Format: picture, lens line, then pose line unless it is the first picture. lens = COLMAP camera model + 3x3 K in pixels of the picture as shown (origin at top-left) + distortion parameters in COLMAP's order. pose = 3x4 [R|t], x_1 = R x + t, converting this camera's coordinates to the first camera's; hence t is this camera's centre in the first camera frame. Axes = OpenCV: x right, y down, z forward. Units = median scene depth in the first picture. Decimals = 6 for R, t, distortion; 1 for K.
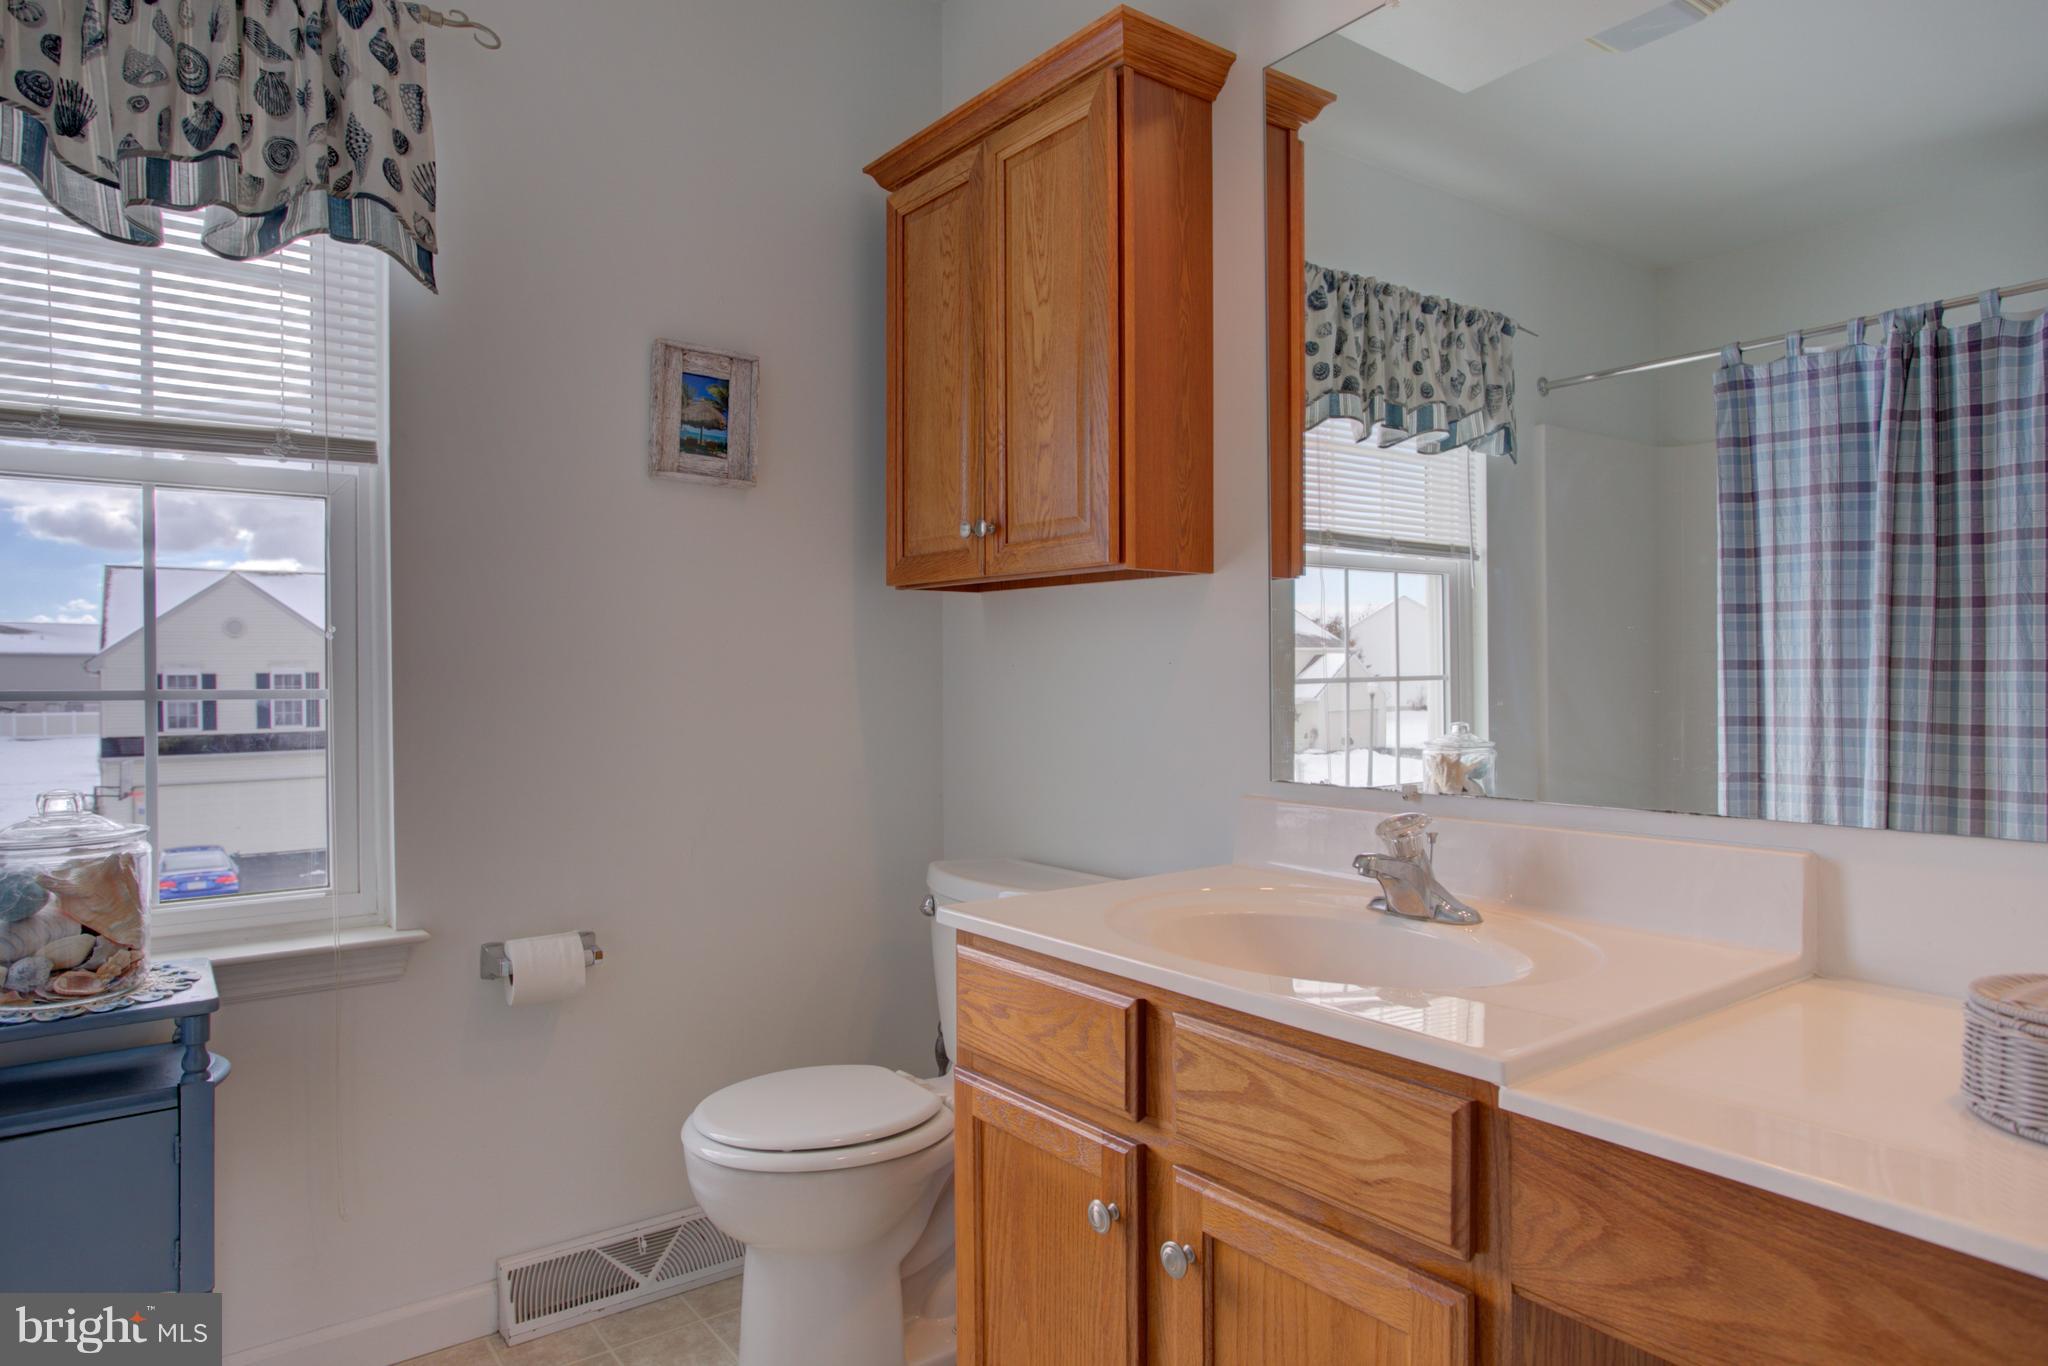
lens RADIAL K [[1244.7, 0, 1024.2], [0, 1244.7, 671.7], [0, 0, 1]] dist [-0.045115, 0.039655]
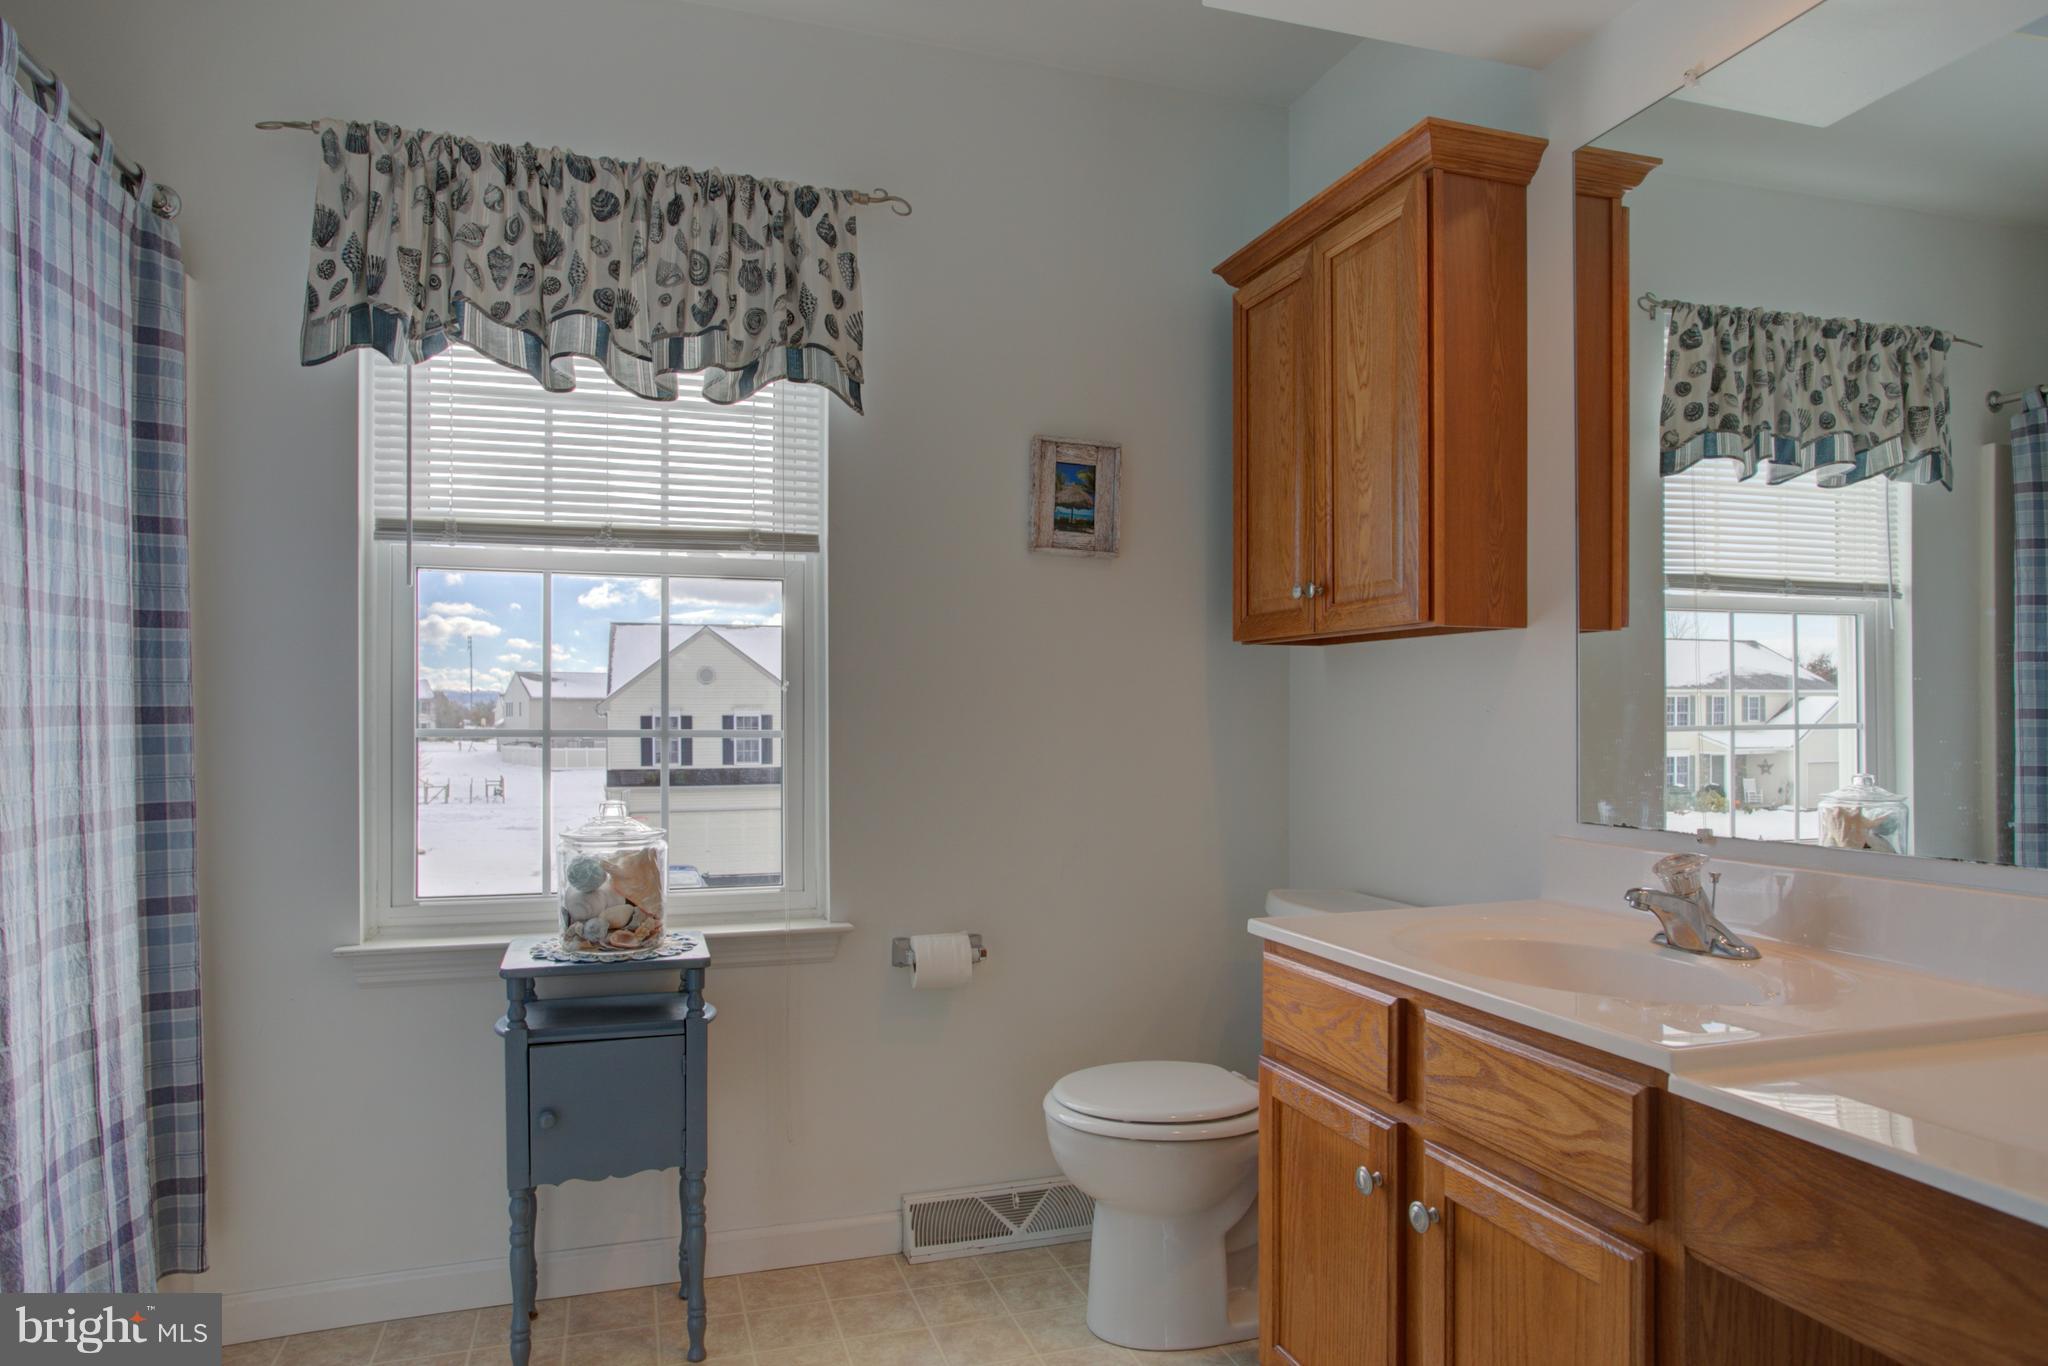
lens RADIAL K [[1244.7, 0, 1030.2], [0, 1244.7, 684.4], [0, 0, 1]] dist [-0.045115, 0.039655]
pose [[0.950660, -0.003918, -0.310210, 0.079575], [-0.003948, 0.999687, -0.024723, -0.002265], [0.310210, 0.024728, 0.950346, -0.149163]]
